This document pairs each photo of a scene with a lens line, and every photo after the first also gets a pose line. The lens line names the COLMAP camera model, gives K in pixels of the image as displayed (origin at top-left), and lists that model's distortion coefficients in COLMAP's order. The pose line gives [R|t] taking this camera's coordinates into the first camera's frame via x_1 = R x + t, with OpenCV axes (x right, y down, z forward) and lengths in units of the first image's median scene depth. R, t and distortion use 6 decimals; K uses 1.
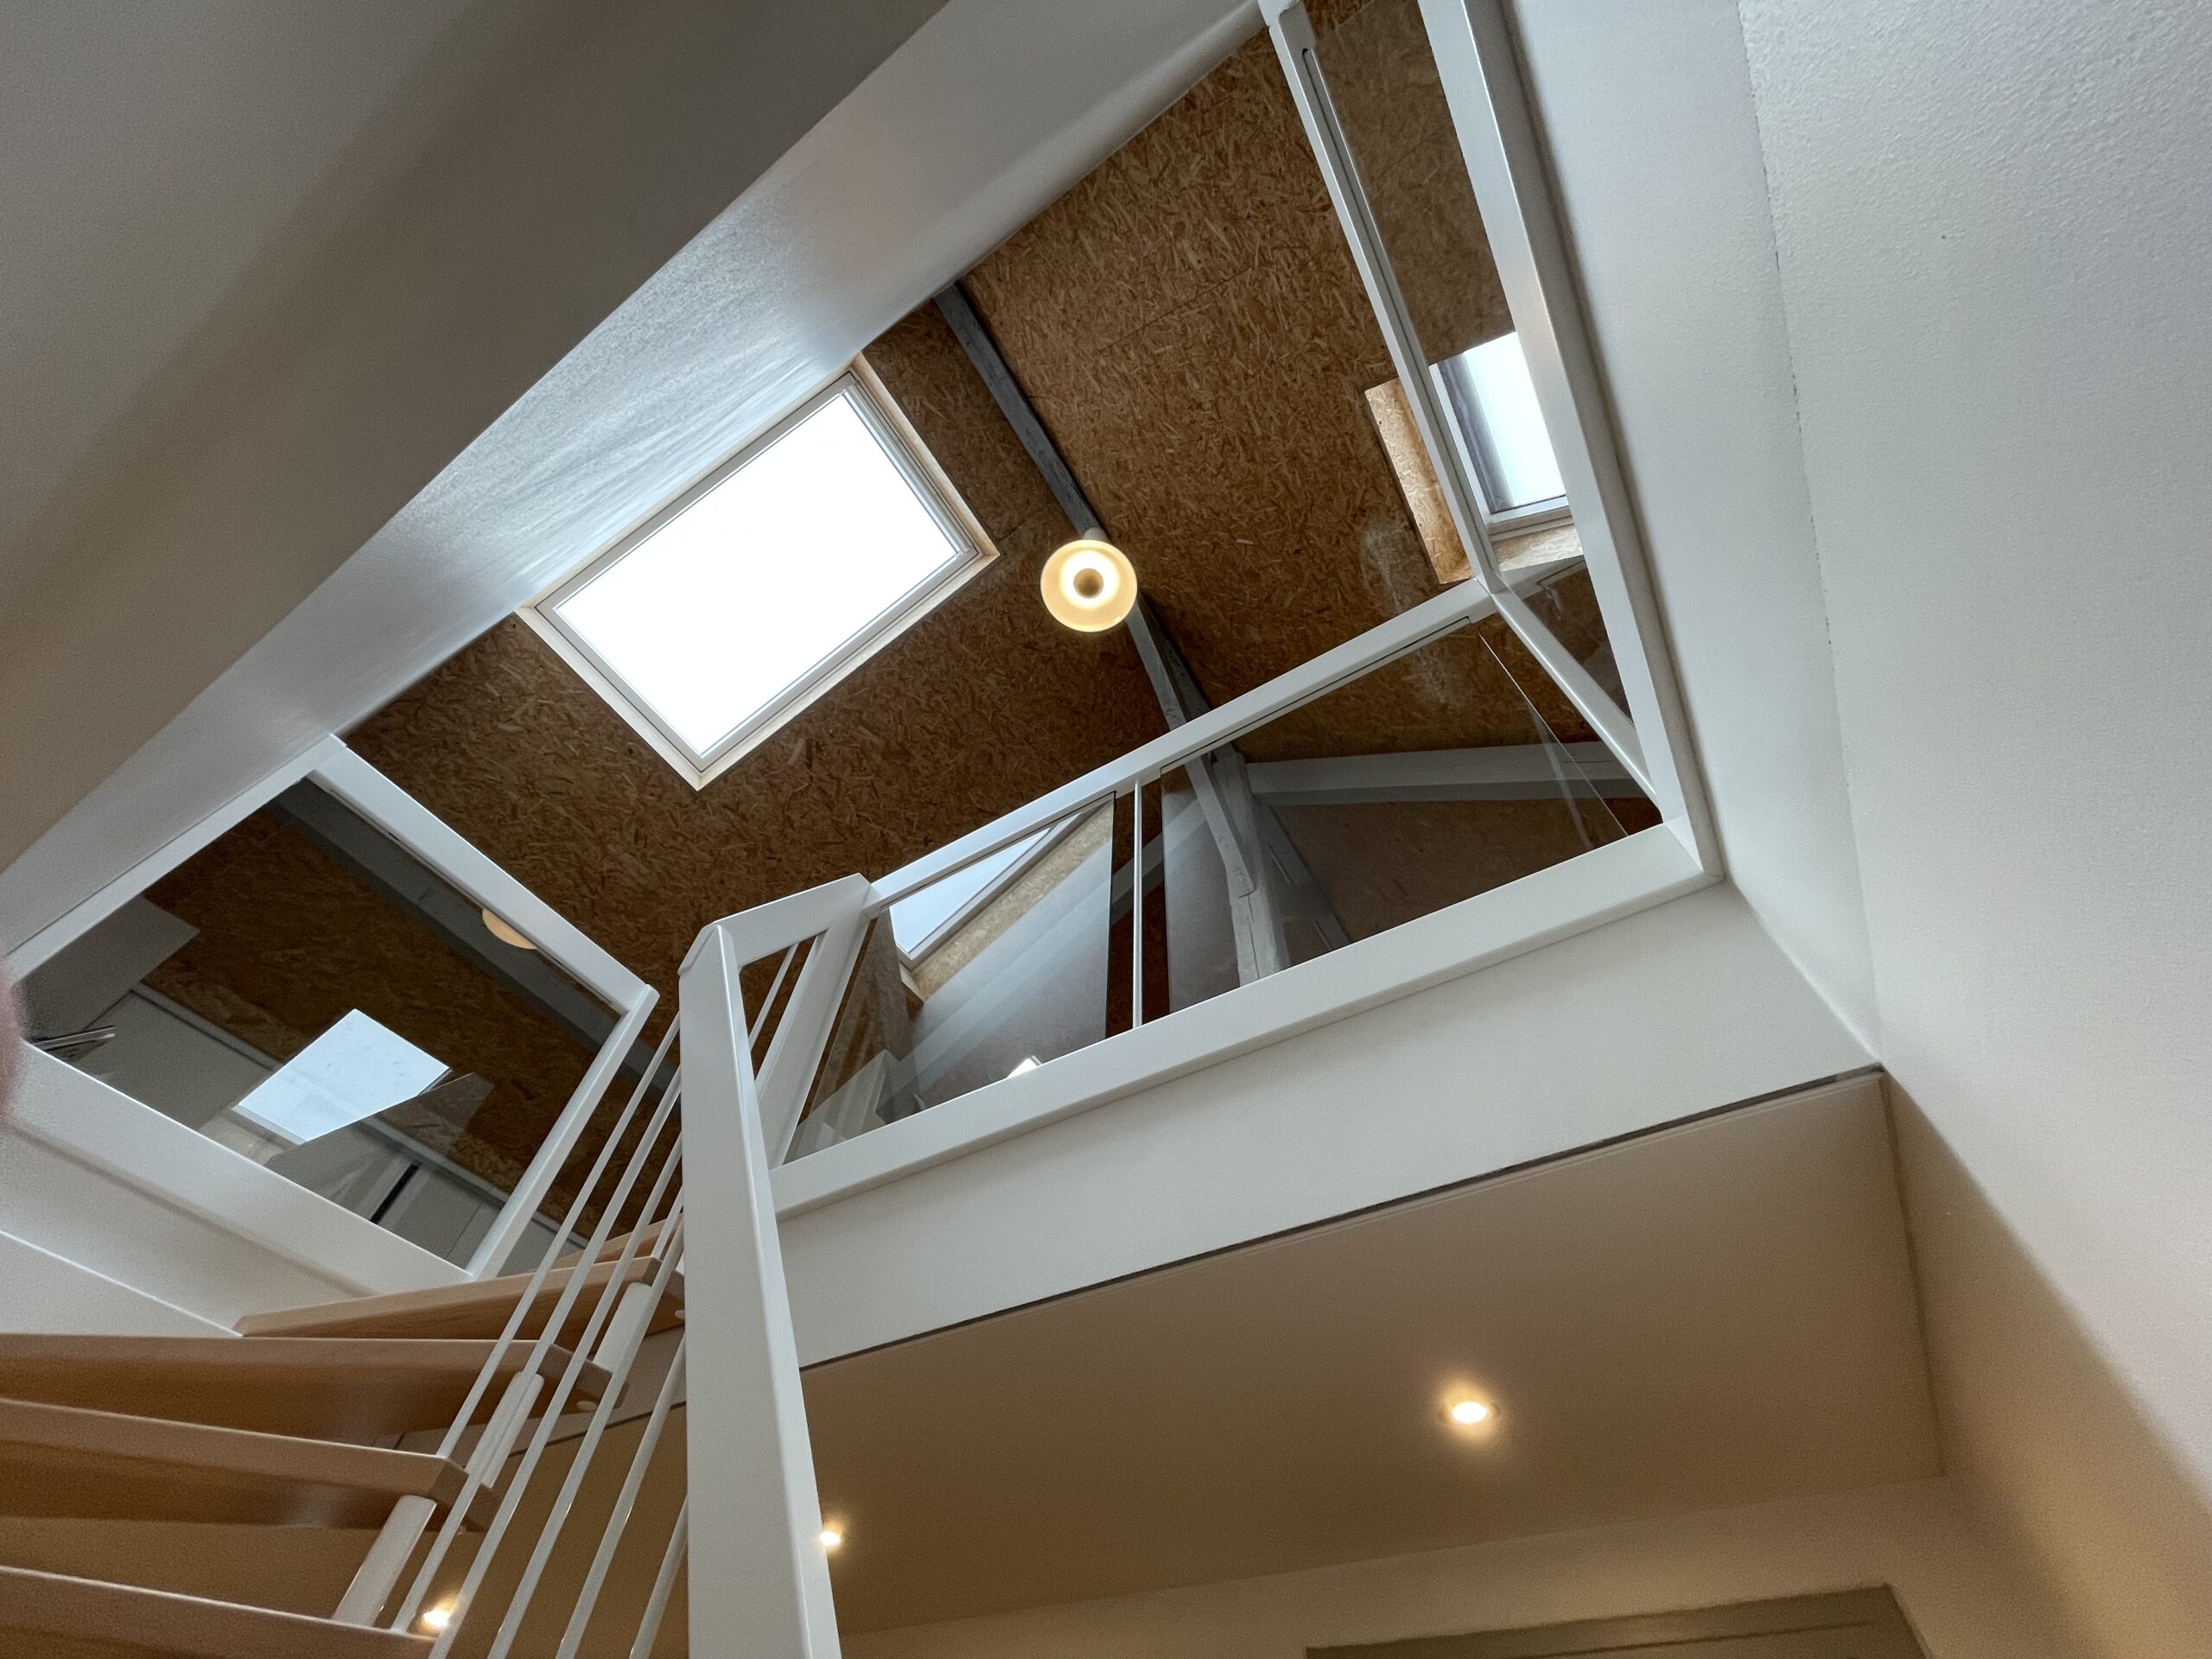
lens RADIAL K [[890.7, 0, 1108.5], [0, 890.7, 832.2], [0, 0, 1]] dist [-0.022388, 0.014736]
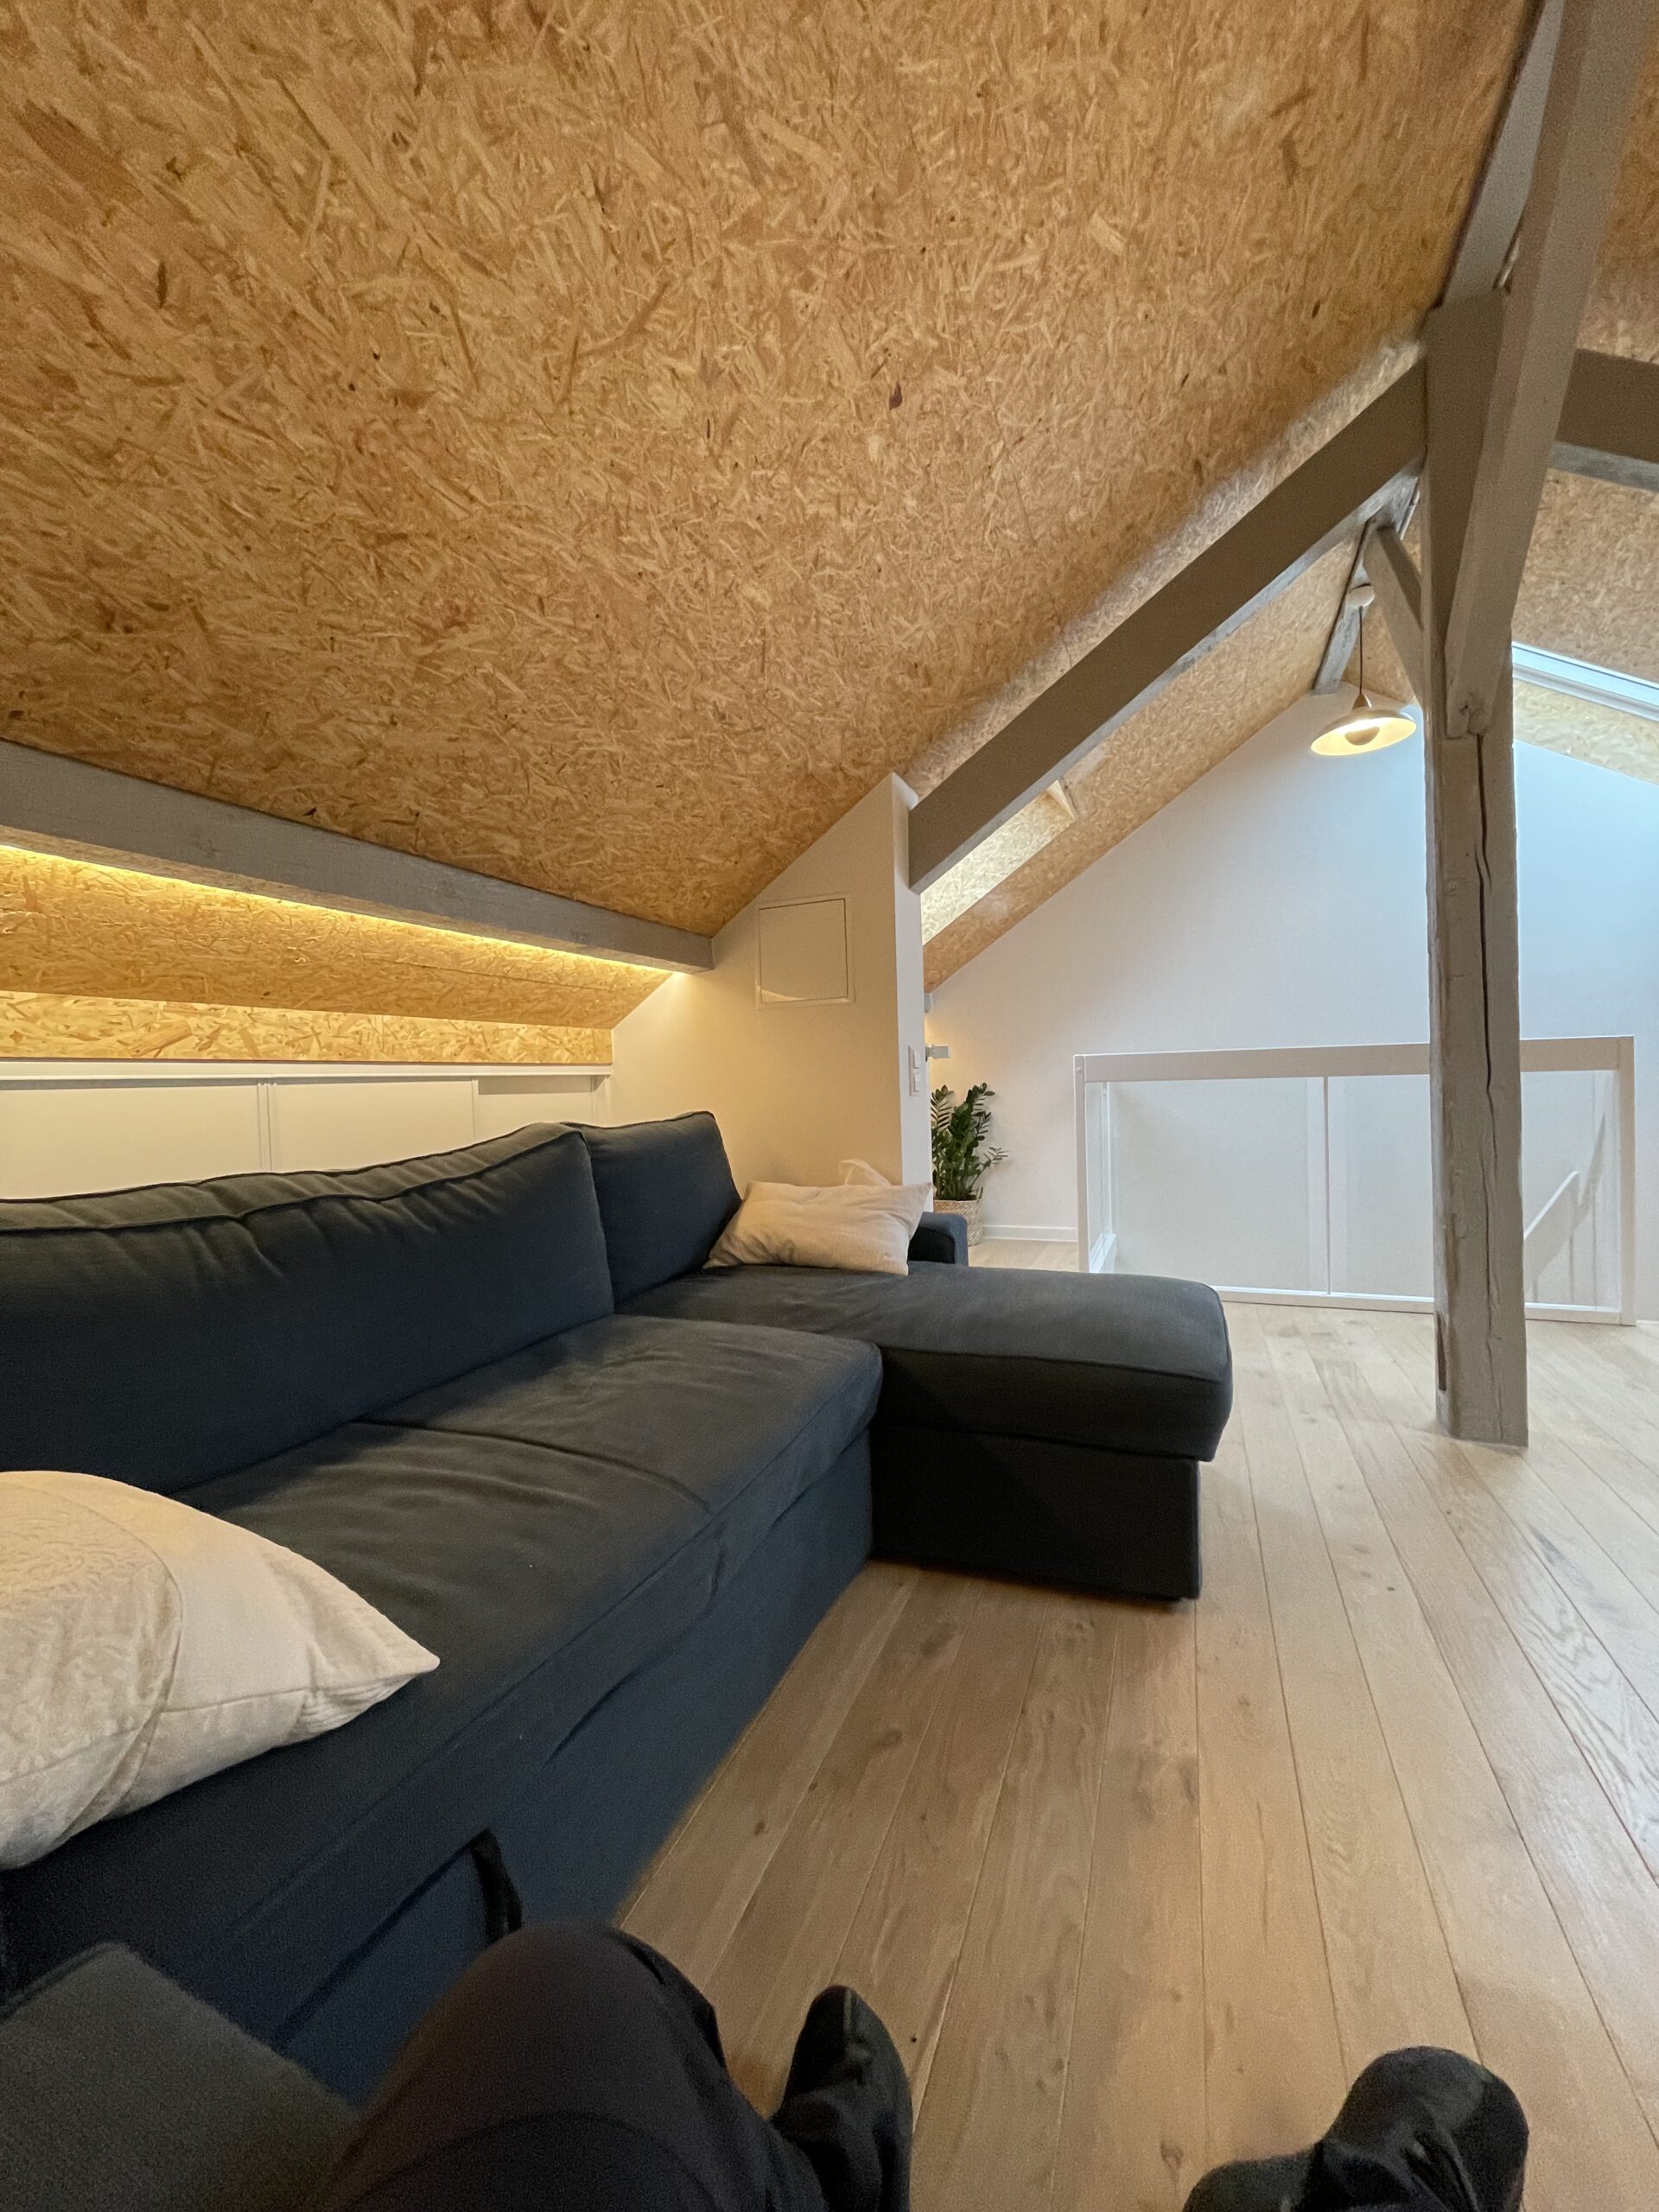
lens RADIAL K [[884.1, 0, 829.1], [0, 884.1, 1099.4], [0, 0, 1]] dist [-0.001119, -0.000140]
pose [[-0.988544, 0.004881, -0.150853, 0.748174], [0.122478, 0.610015, -0.782867, 0.706748], [0.088201, -0.792375, -0.603624, 1.220134]]
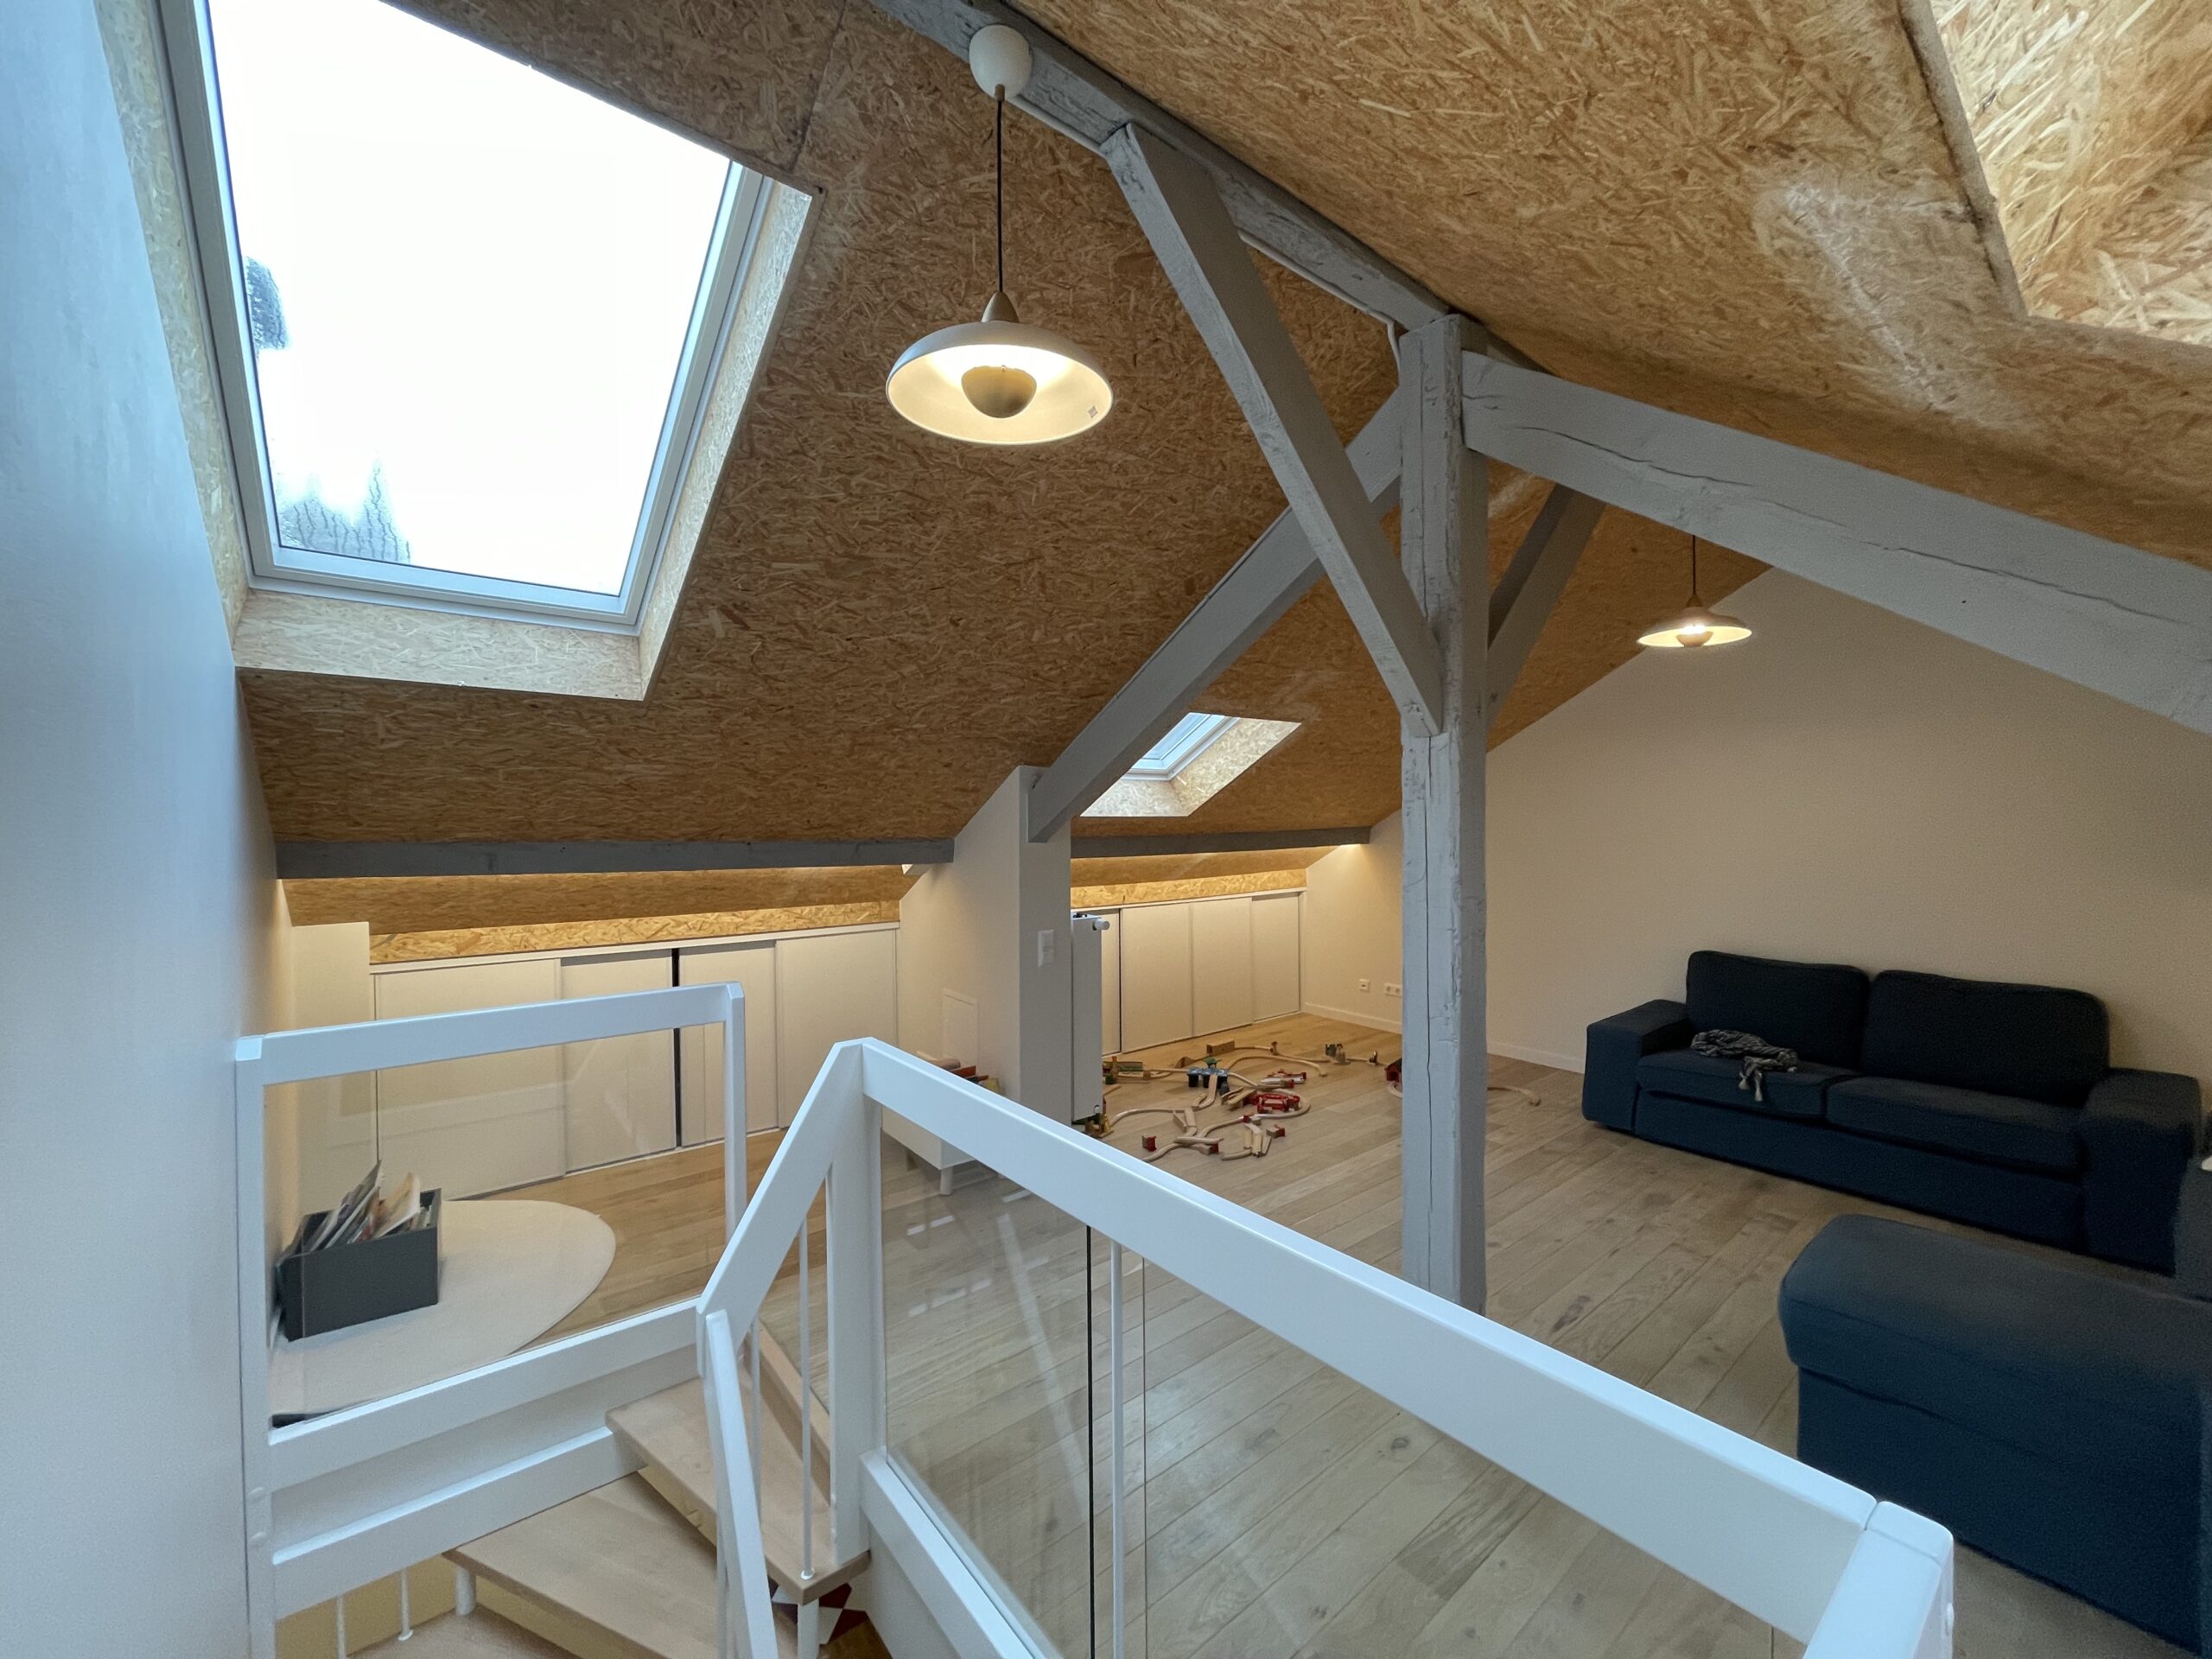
lens RADIAL K [[891.7, 0, 1095.9], [0, 891.7, 825.0], [0, 0, 1]] dist [-0.000668, 0.000742]
pose [[0.936473, -0.028352, -0.349592, 0.165286], [0.299938, 0.581407, 0.756309, -0.464866], [0.181812, -0.813119, 0.552975, 0.597699]]
